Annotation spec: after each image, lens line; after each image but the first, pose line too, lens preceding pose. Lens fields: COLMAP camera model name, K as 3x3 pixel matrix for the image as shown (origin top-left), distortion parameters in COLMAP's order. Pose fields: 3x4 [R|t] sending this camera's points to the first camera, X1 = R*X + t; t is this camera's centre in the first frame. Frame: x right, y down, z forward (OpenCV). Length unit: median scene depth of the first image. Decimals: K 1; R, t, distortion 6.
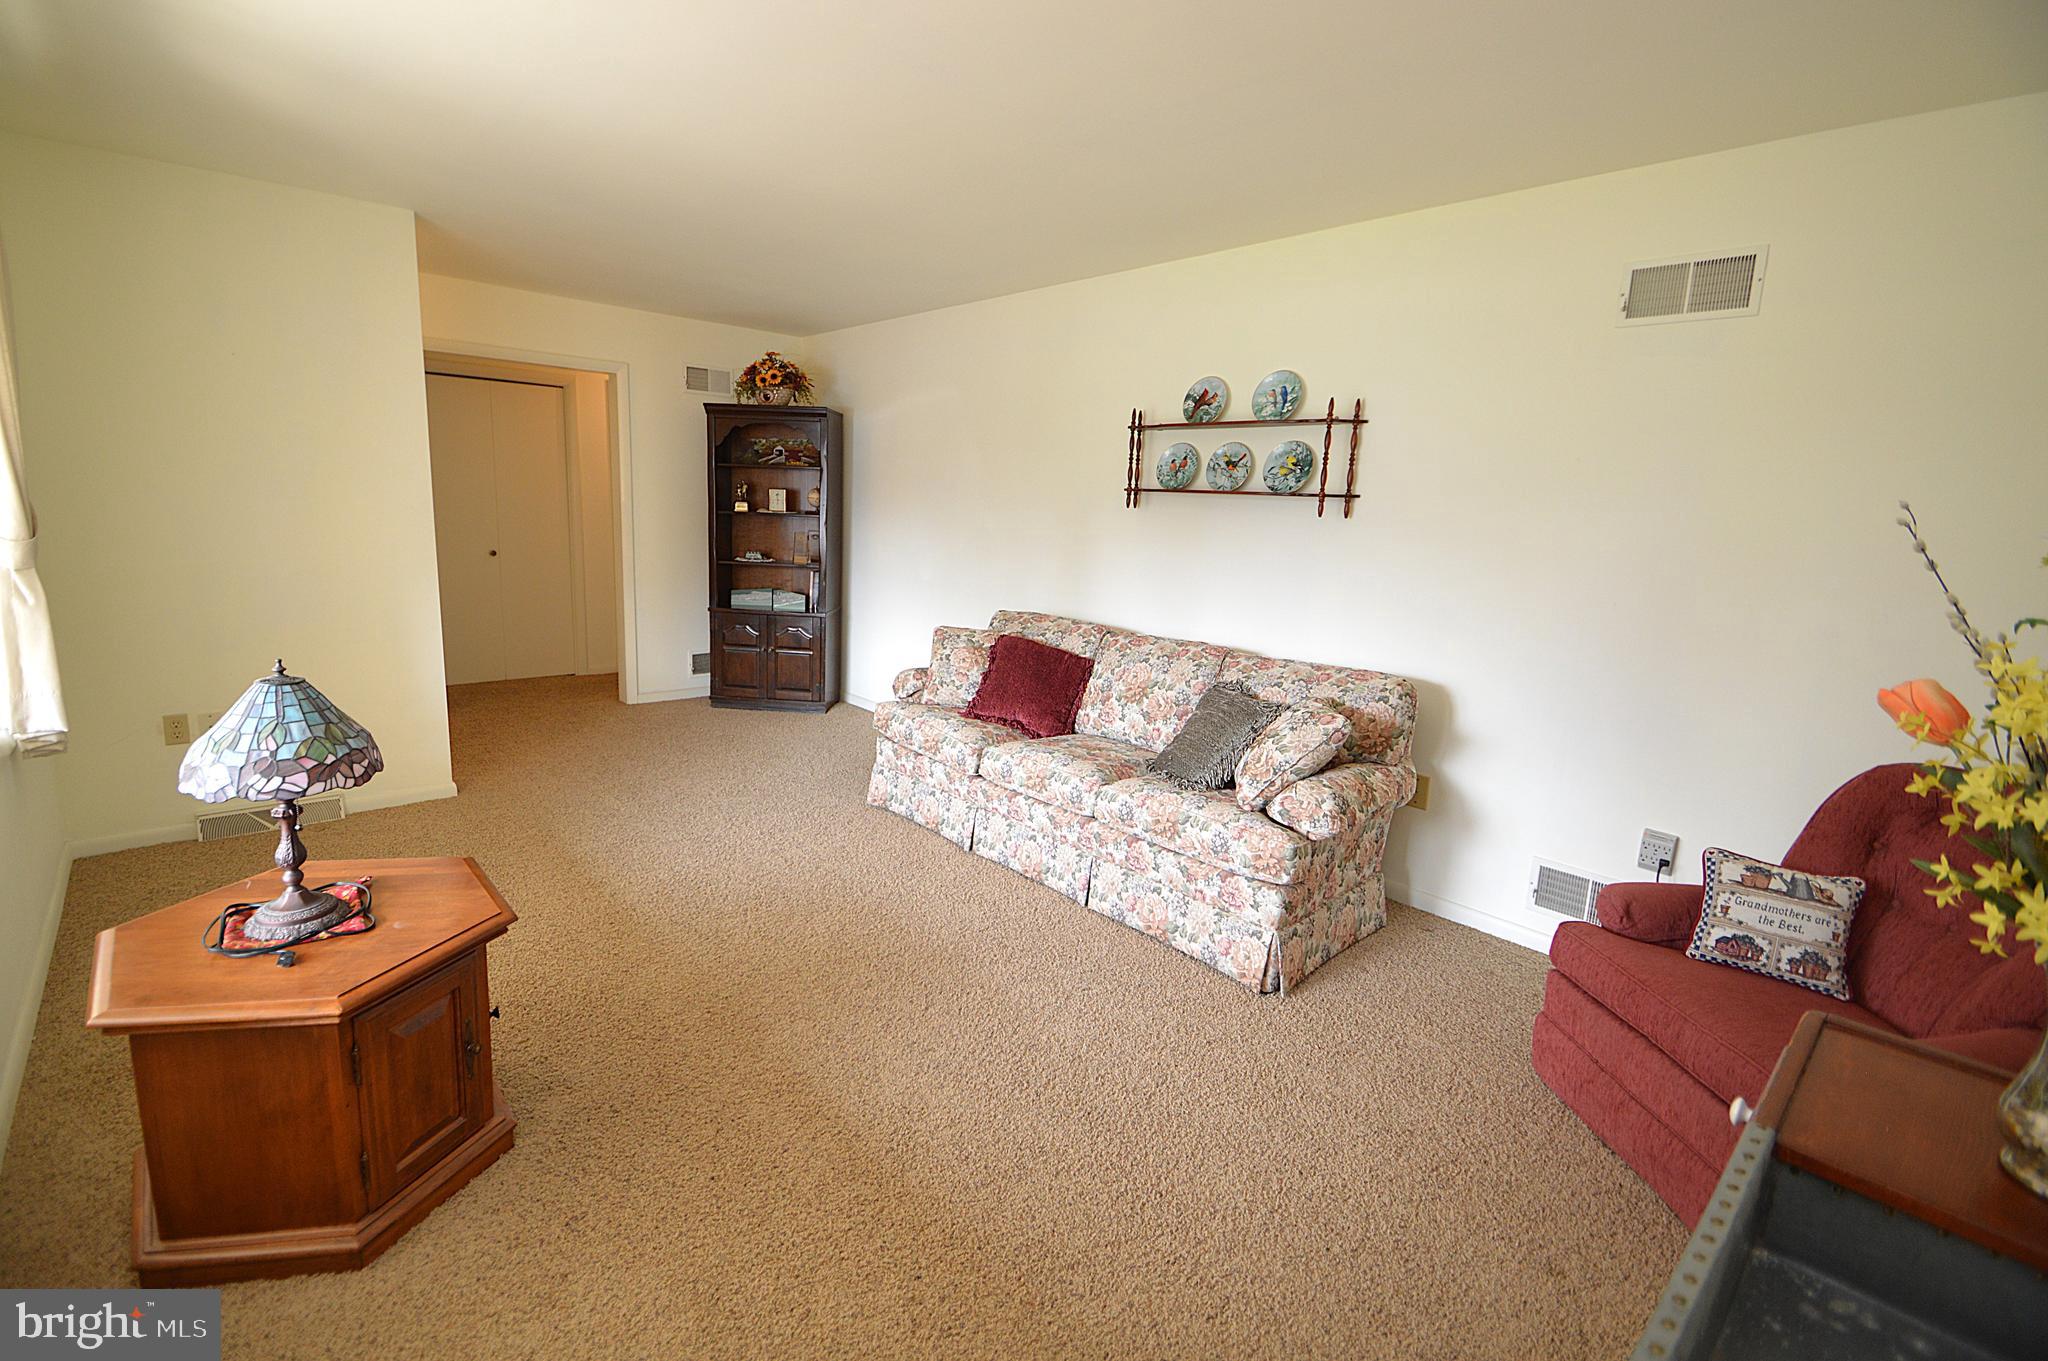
lens RADIAL K [[883.0, 0, 998.6], [0, 883.0, 681.1], [0, 0, 1]] dist [-0.001911, -0.000193]
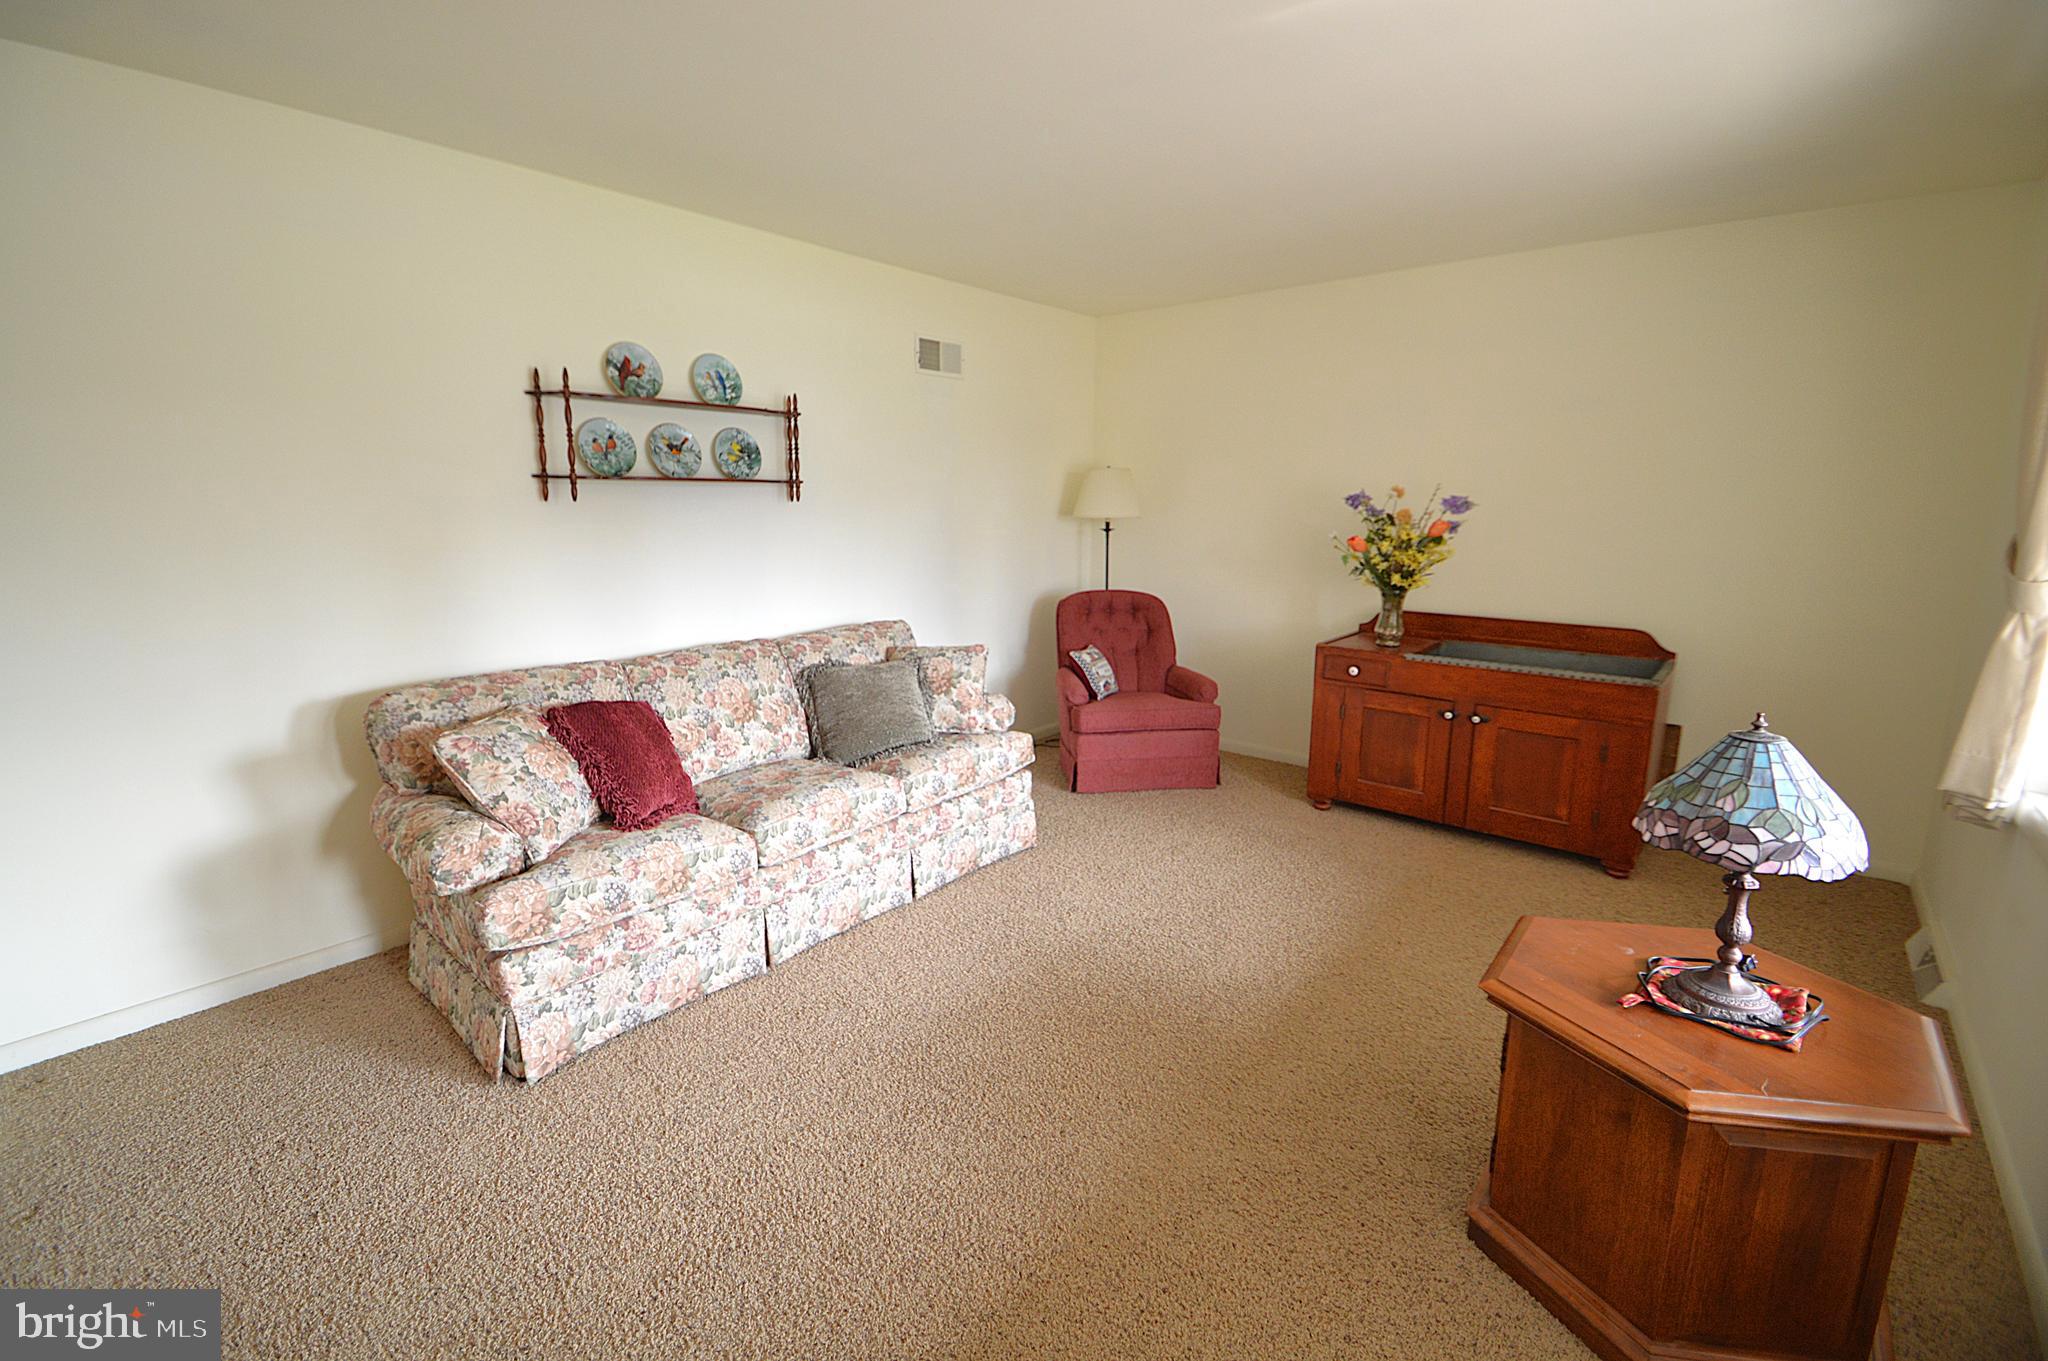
lens RADIAL K [[949.6, 0, 1024.0], [0, 949.6, 680.5], [0, 0, 1]] dist [-0.003259, -0.000335]
pose [[-0.178292, -0.228139, 0.957165, -0.813131], [0.184683, 0.947705, 0.260285, -0.216205], [-0.966491, 0.223178, -0.126835, 0.868519]]
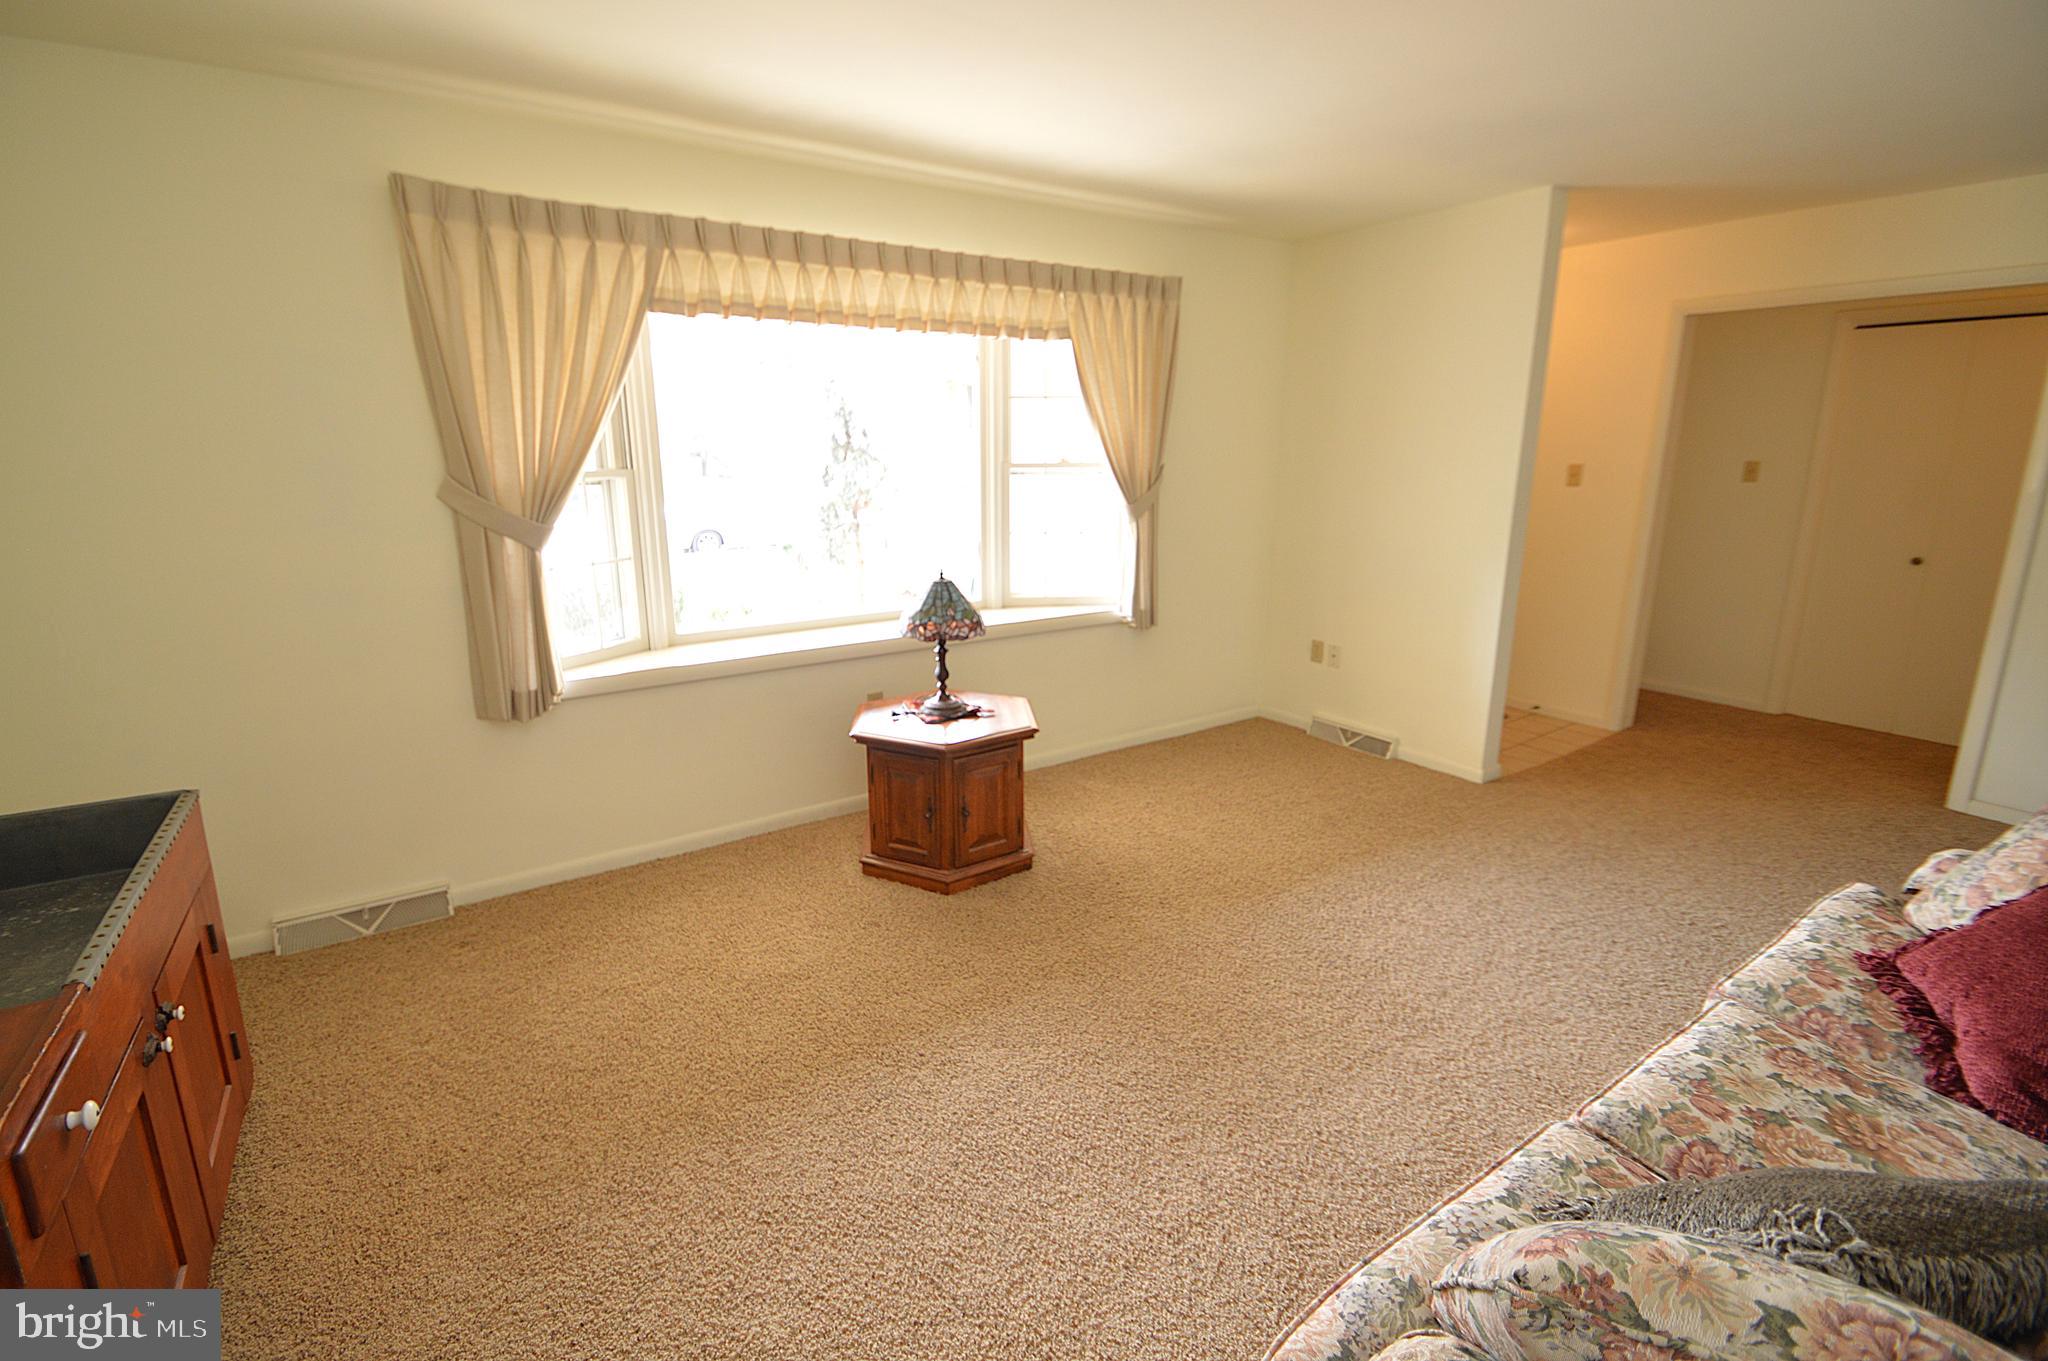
lens RADIAL K [[883.0, 0, 998.6], [0, 883.0, 681.1], [0, 0, 1]] dist [-0.001911, -0.000193]
pose [[-0.158748, 0.203319, -0.966158, 0.485768], [-0.197800, 0.952178, 0.232877, -0.123339], [0.967303, 0.228075, -0.110940, 0.640541]]
